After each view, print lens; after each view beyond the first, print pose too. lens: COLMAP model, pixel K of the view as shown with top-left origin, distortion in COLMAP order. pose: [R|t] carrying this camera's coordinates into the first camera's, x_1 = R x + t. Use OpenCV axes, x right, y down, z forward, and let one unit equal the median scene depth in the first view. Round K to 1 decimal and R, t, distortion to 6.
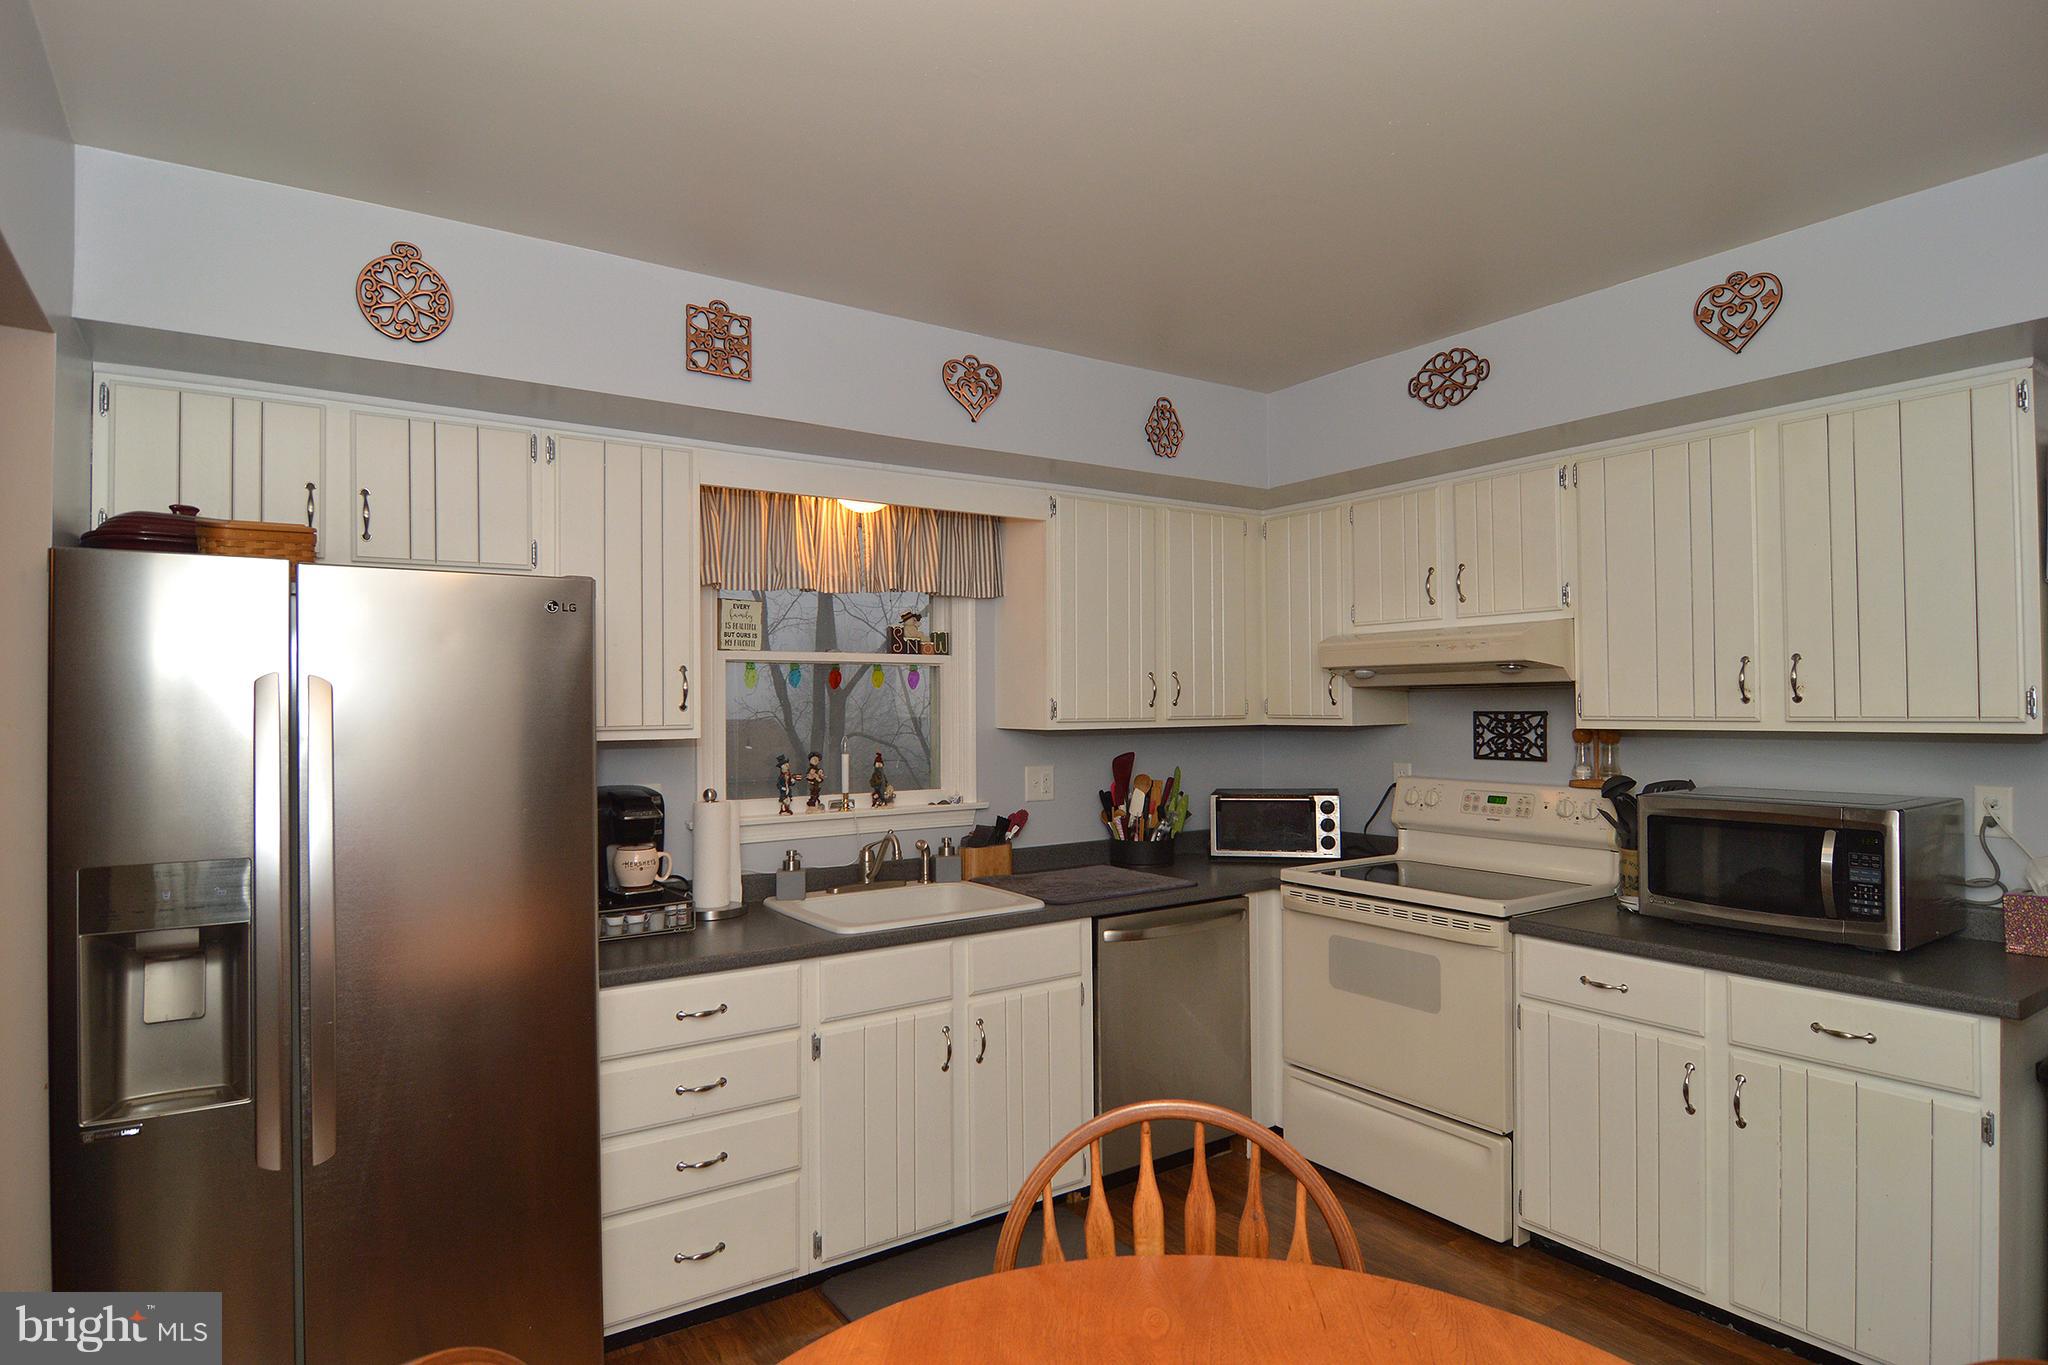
lens RADIAL K [[1119.6, 0, 1021.2], [0, 1119.6, 690.7], [0, 0, 1]] dist [0.005808, -0.002078]
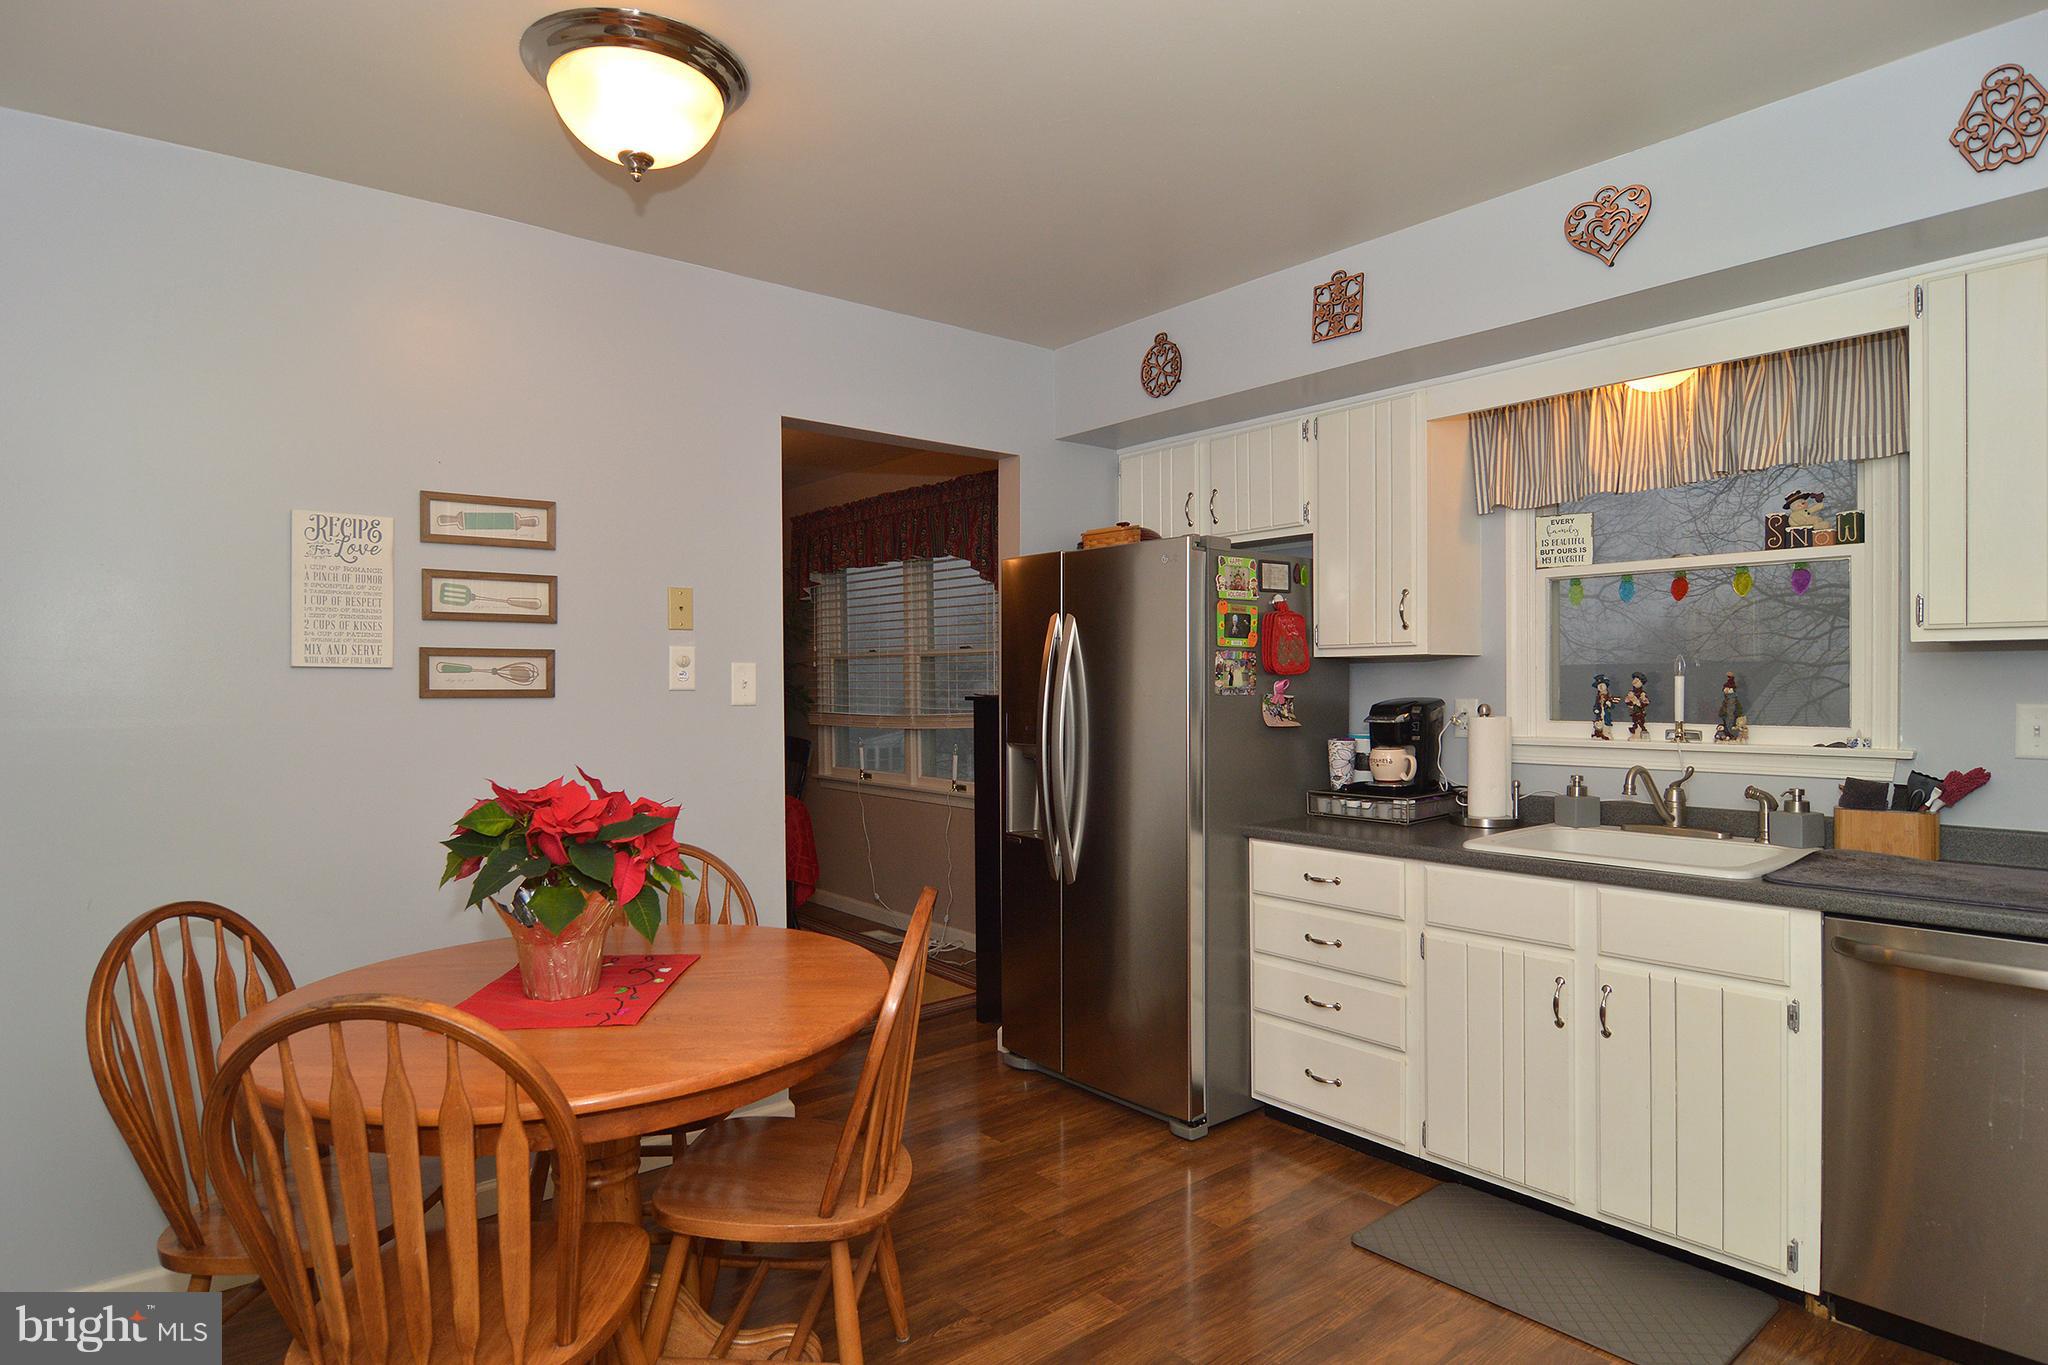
lens RADIAL K [[1119.6, 0, 1022.0], [0, 1119.6, 681.3], [0, 0, 1]] dist [0.005808, -0.002078]
pose [[0.103002, 0.011659, -0.994613, 0.677964], [0.020897, 0.999685, 0.013883, 0.040550], [0.994462, -0.022214, 0.102726, 0.439128]]
